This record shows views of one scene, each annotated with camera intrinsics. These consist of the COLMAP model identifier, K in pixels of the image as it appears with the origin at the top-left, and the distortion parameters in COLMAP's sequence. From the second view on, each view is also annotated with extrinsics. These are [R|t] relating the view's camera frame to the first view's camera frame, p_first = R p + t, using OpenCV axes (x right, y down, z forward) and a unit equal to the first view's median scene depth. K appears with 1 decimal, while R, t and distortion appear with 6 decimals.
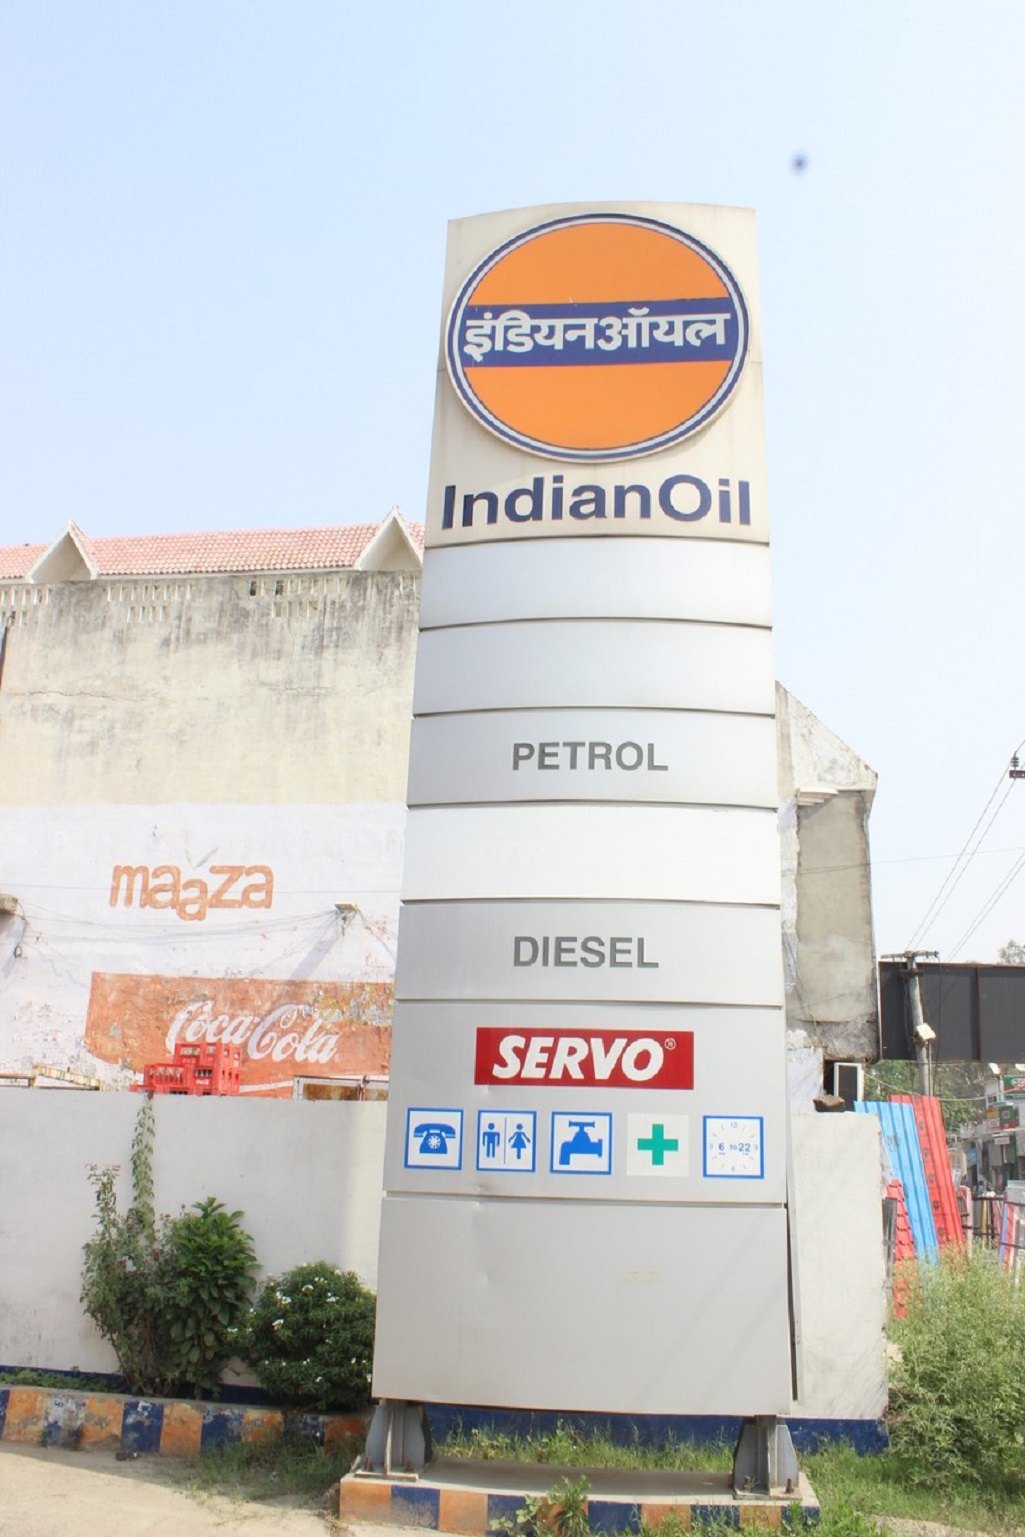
lens RADIAL K [[1285.2, 0, 572.8], [0, 1285.2, 767.9], [0, 0, 1]] dist [-0.173511, 0.142581]
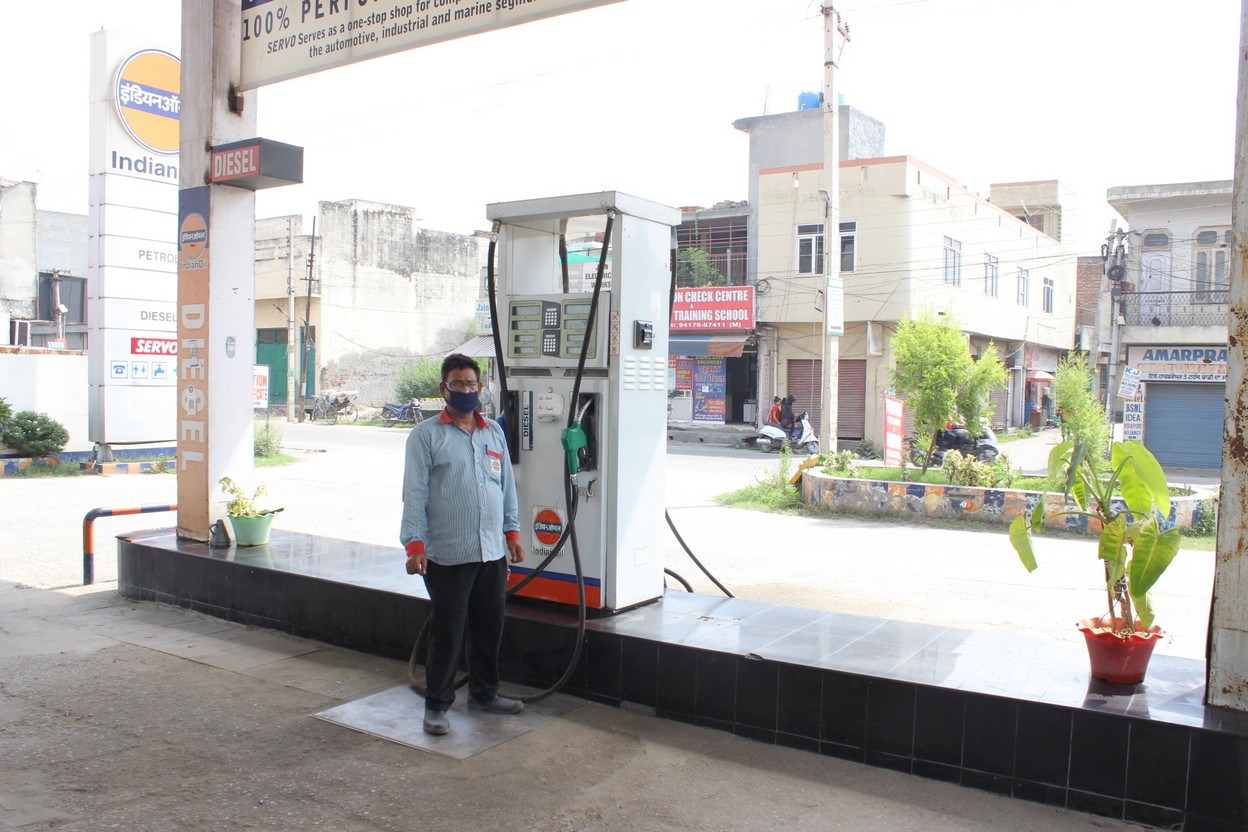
lens RADIAL K [[1043.5, 0, 617.6], [0, 1043.5, 451.1], [0, 0, 1]] dist [-0.173511, 0.142581]
pose [[0.453320, -0.073081, 0.888347, -1.664664], [-0.282716, 0.933384, 0.221055, -0.416333], [-0.845324, -0.351358, 0.402461, -1.129348]]
